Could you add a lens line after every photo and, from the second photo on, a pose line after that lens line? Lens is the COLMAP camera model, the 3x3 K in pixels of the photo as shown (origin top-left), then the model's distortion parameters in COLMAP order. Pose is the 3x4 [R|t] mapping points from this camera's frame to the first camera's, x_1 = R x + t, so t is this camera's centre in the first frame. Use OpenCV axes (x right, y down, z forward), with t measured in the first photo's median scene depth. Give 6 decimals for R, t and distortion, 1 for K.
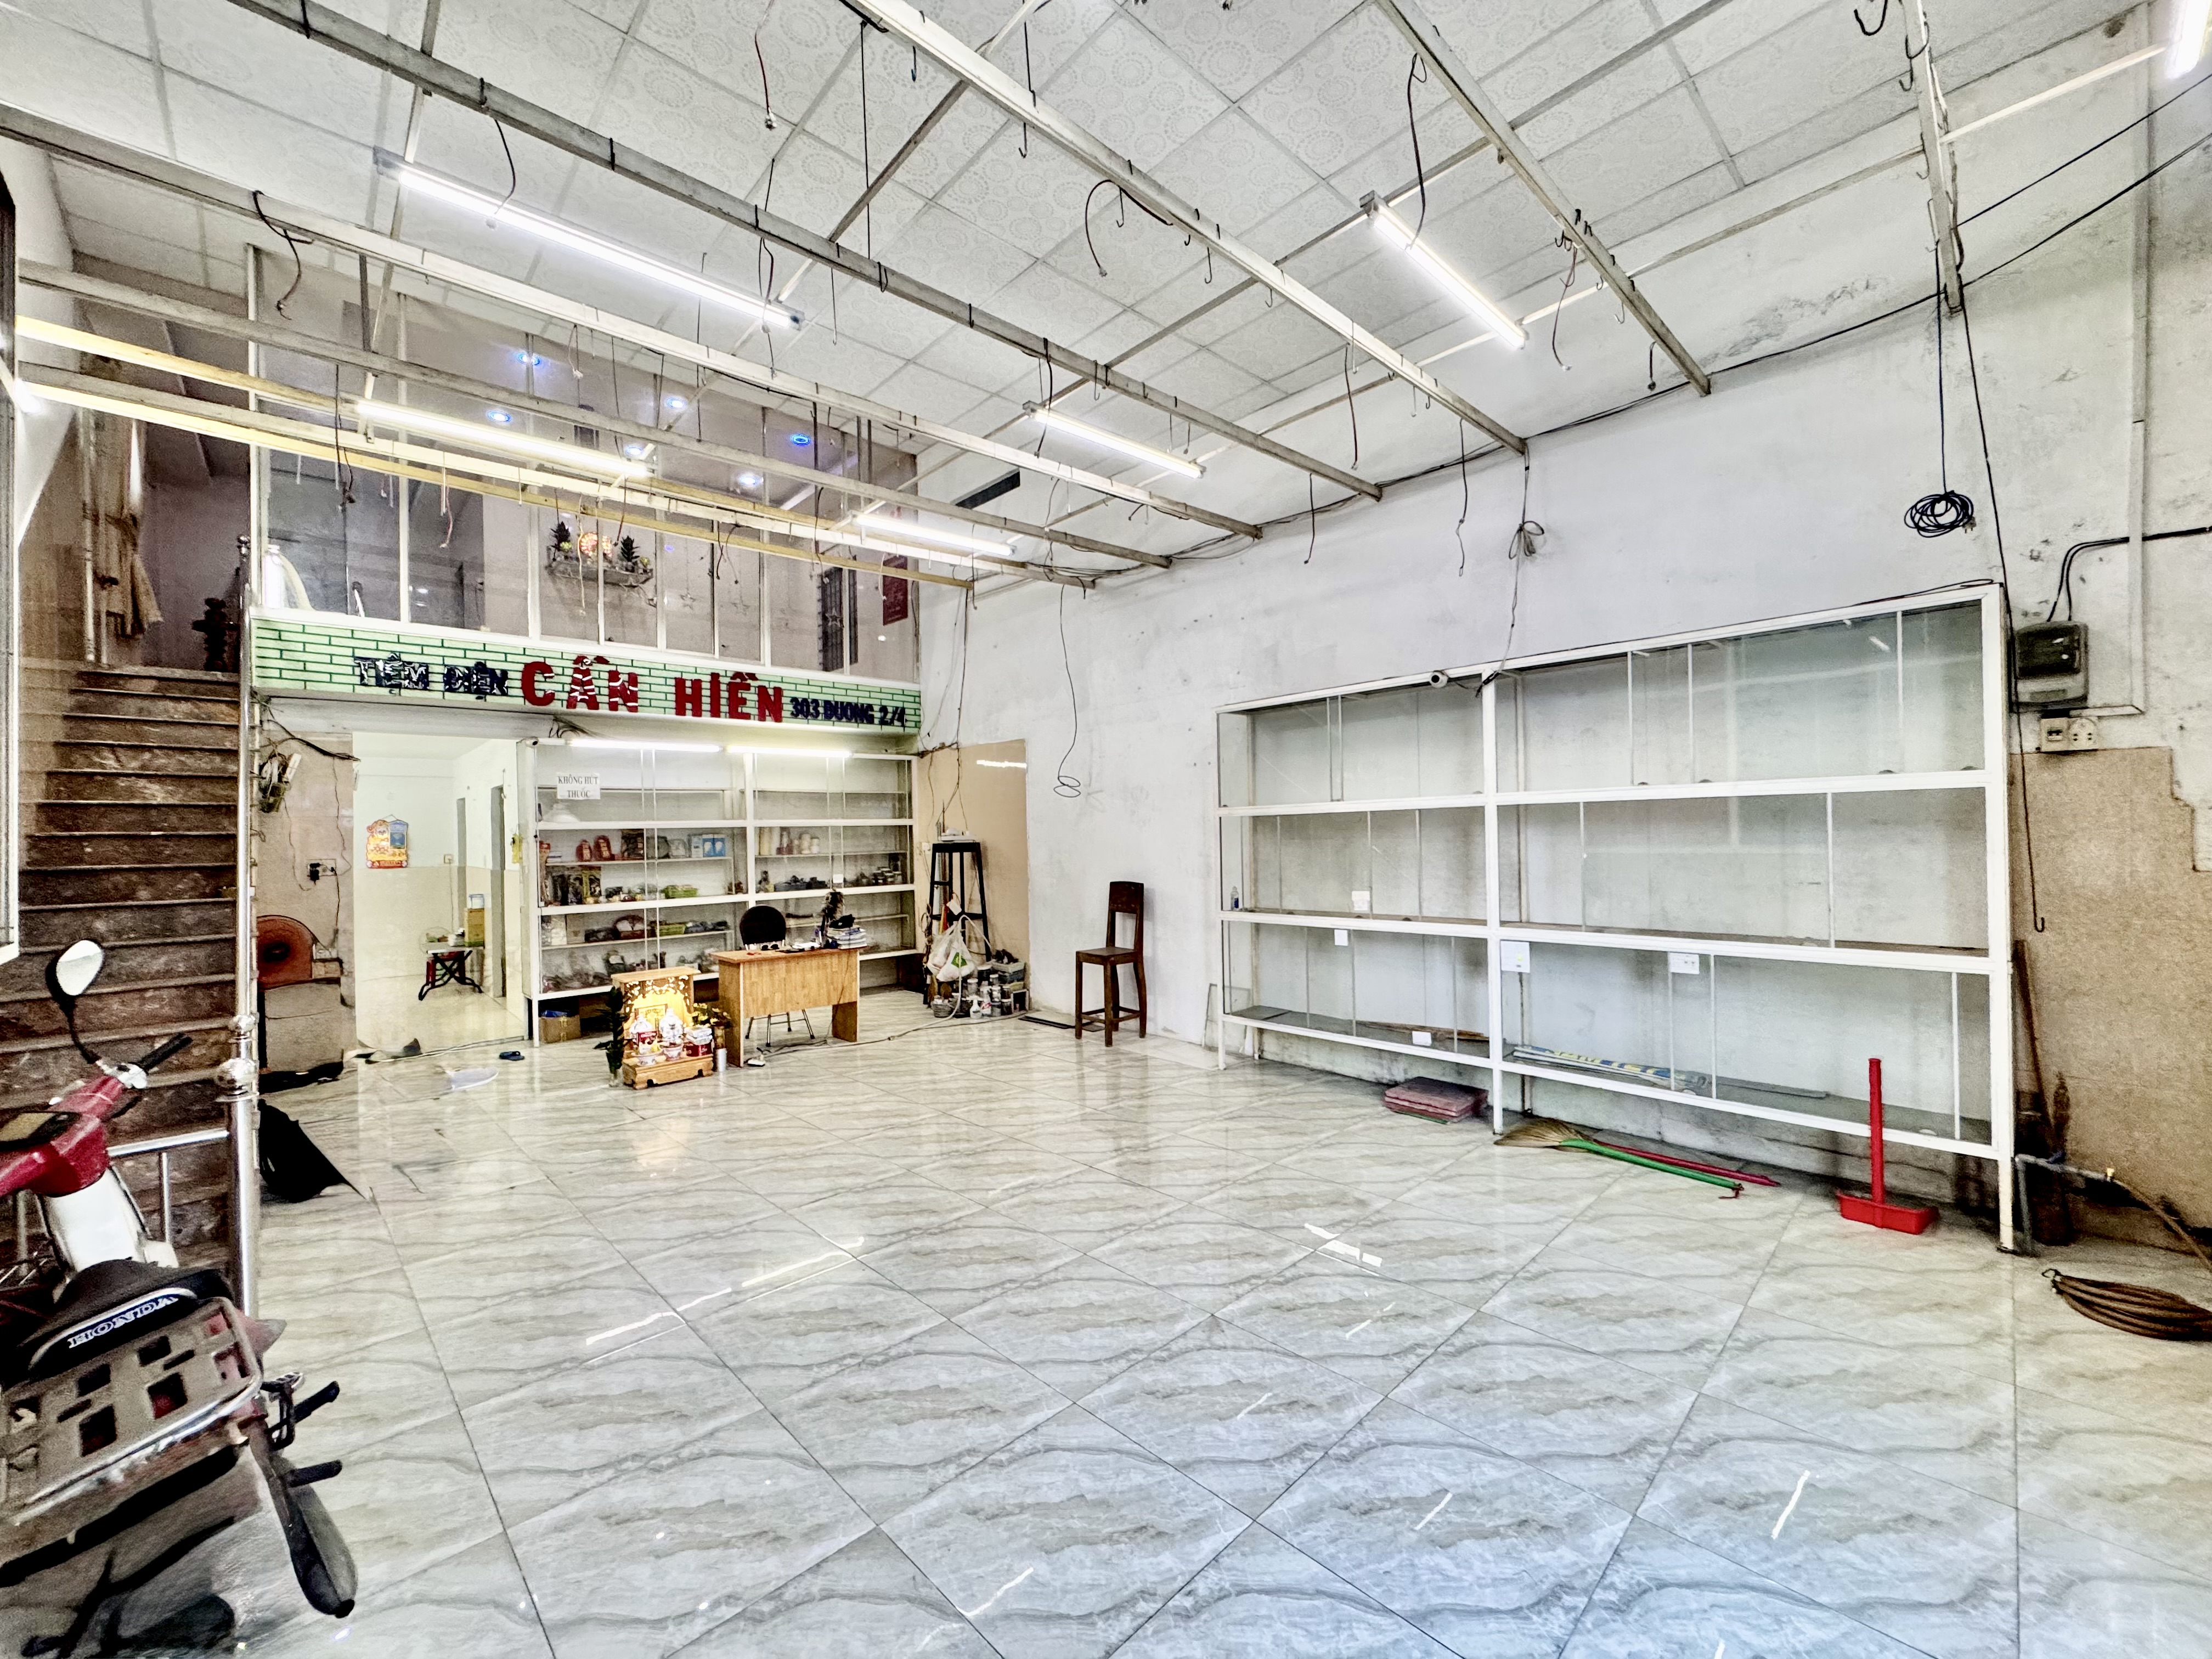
lens RADIAL K [[886.5, 0, 1104.5], [0, 886.5, 834.8], [0, 0, 1]] dist [-0.001777, -0.000591]
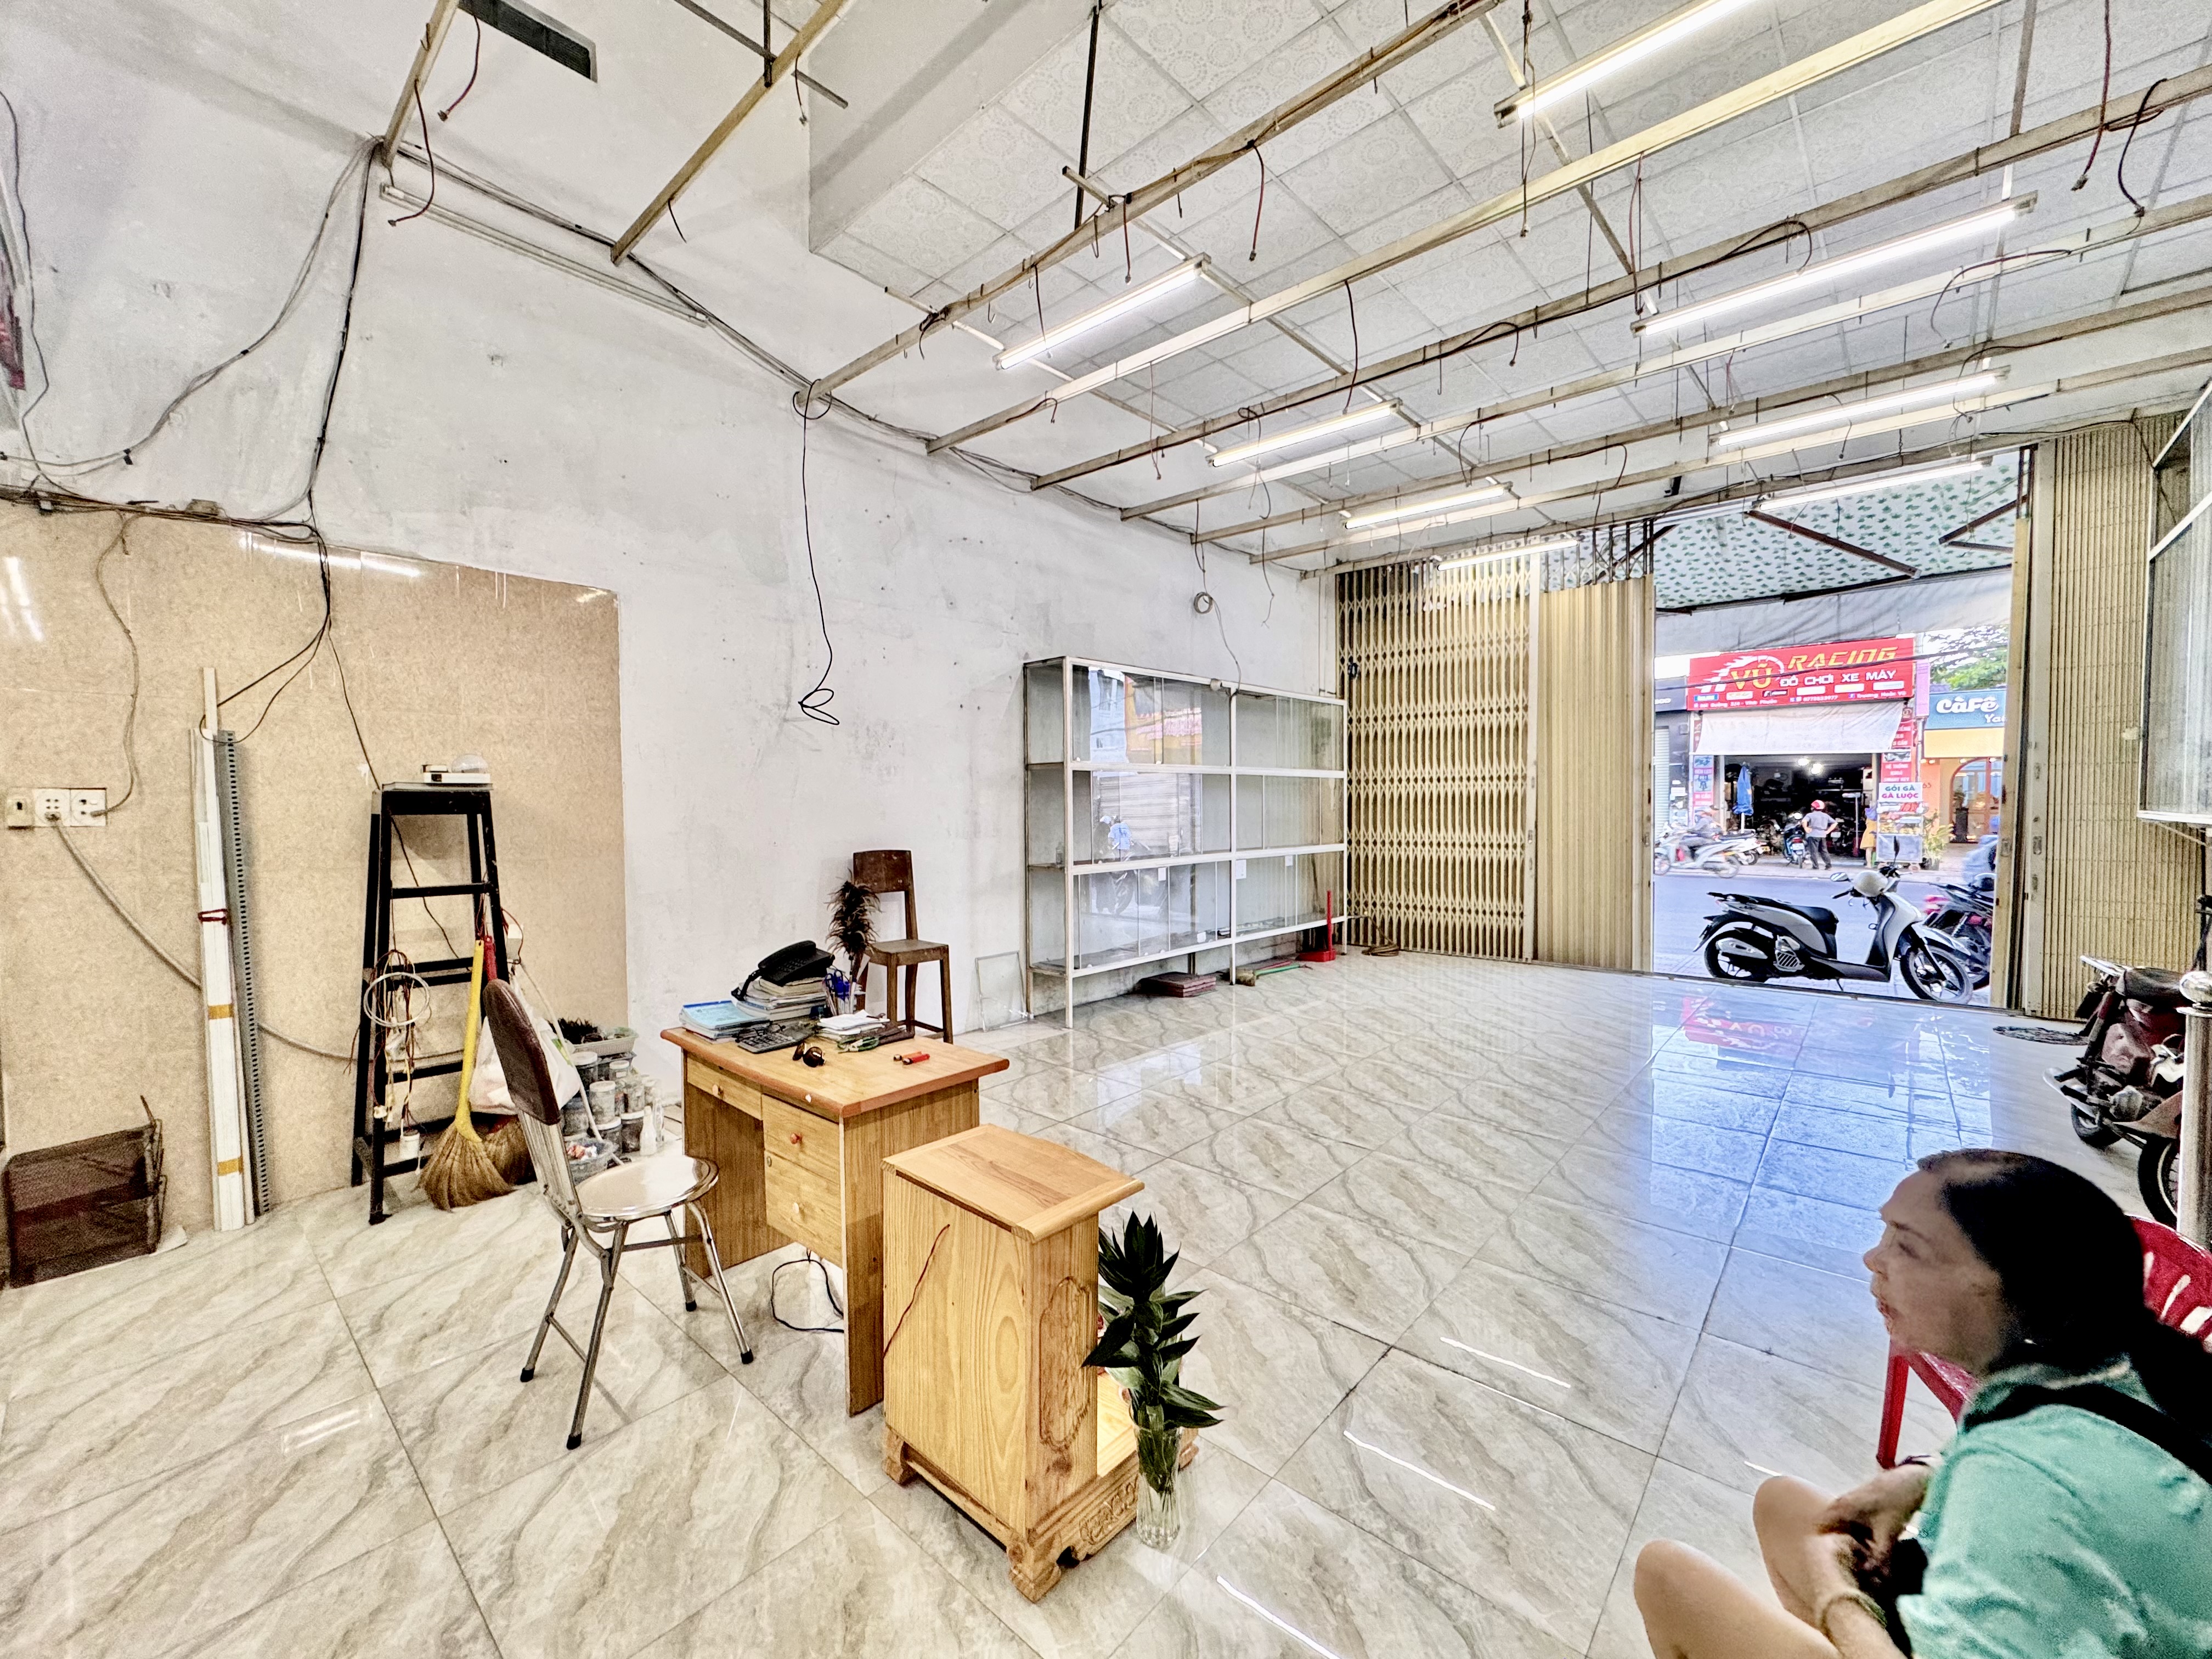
lens RADIAL K [[886.5, 0, 1108.8], [0, 886.5, 831.4], [0, 0, 1]] dist [-0.001777, -0.000591]
pose [[-0.076809, -0.005940, 0.997028, -0.694423], [0.013873, 0.999879, 0.007025, 0.033633], [-0.996949, 0.014372, -0.076718, 0.846332]]
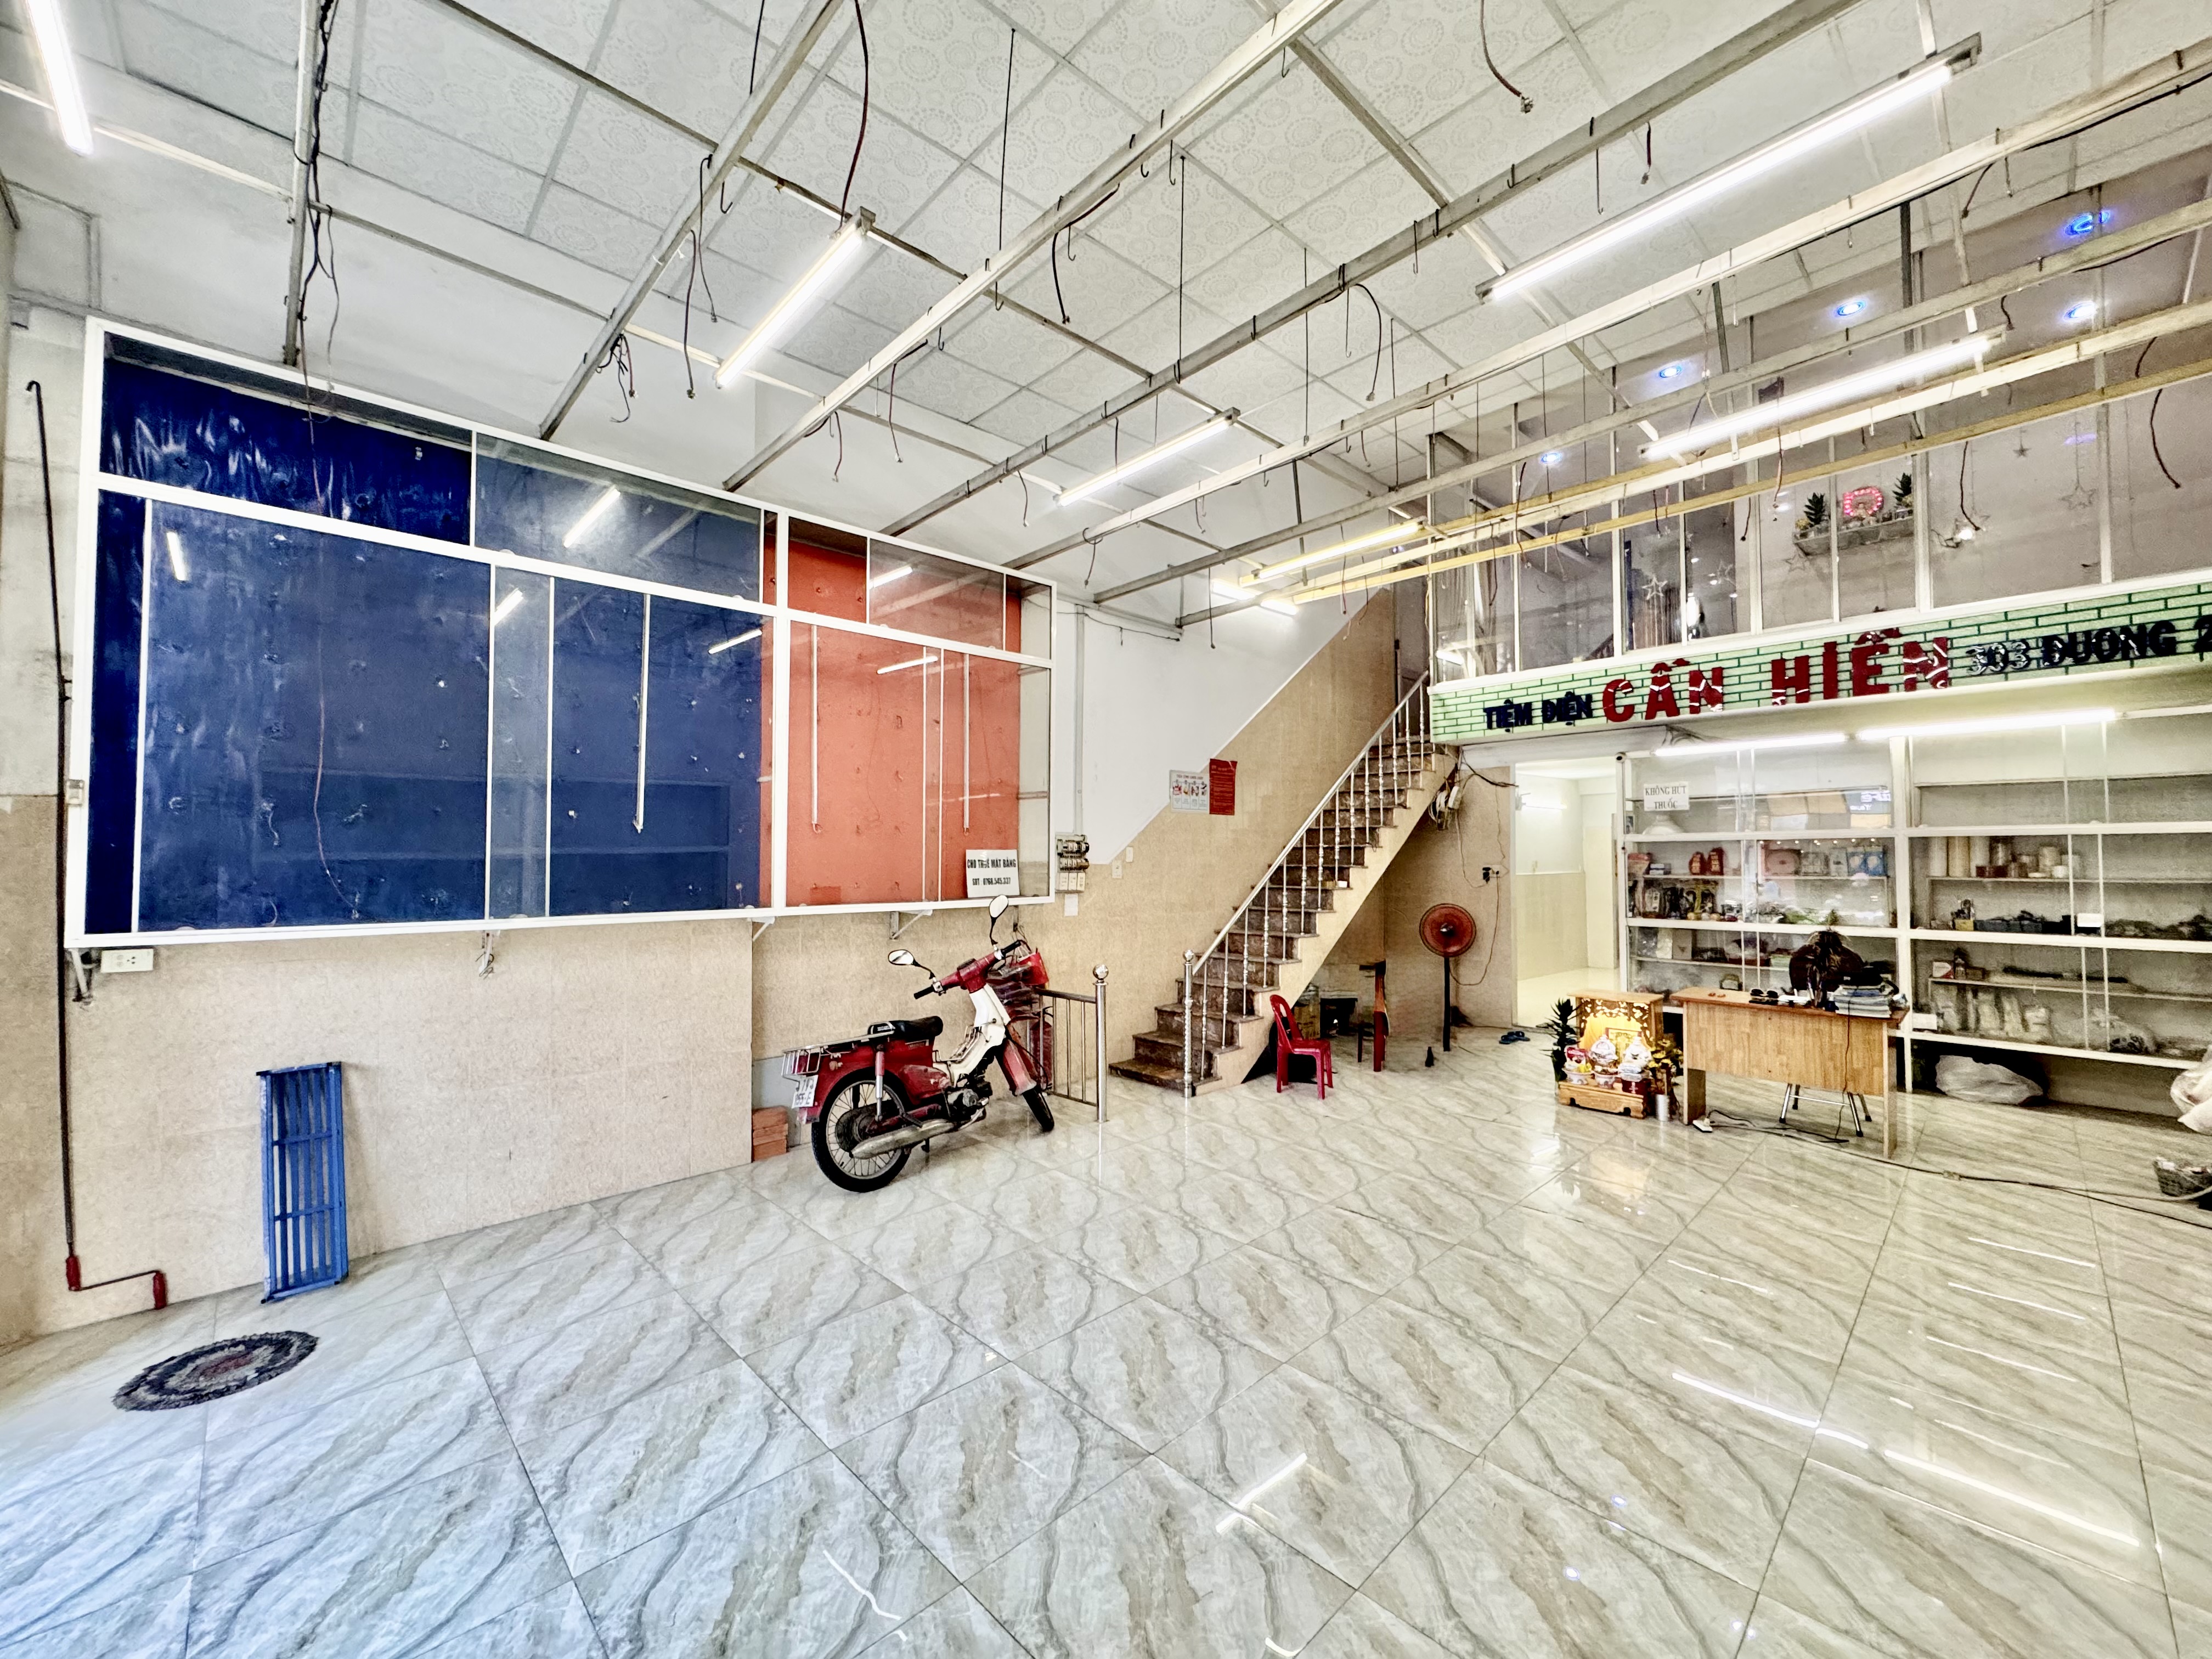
lens RADIAL K [[886.5, 0, 1102.5], [0, 886.5, 834.4], [0, 0, 1]] dist [-0.001777, -0.000591]
pose [[-0.014378, -0.004005, -0.999889, 0.394062], [0.002472, 0.999989, -0.004041, -0.011666], [0.999894, -0.002530, -0.014368, 0.404026]]
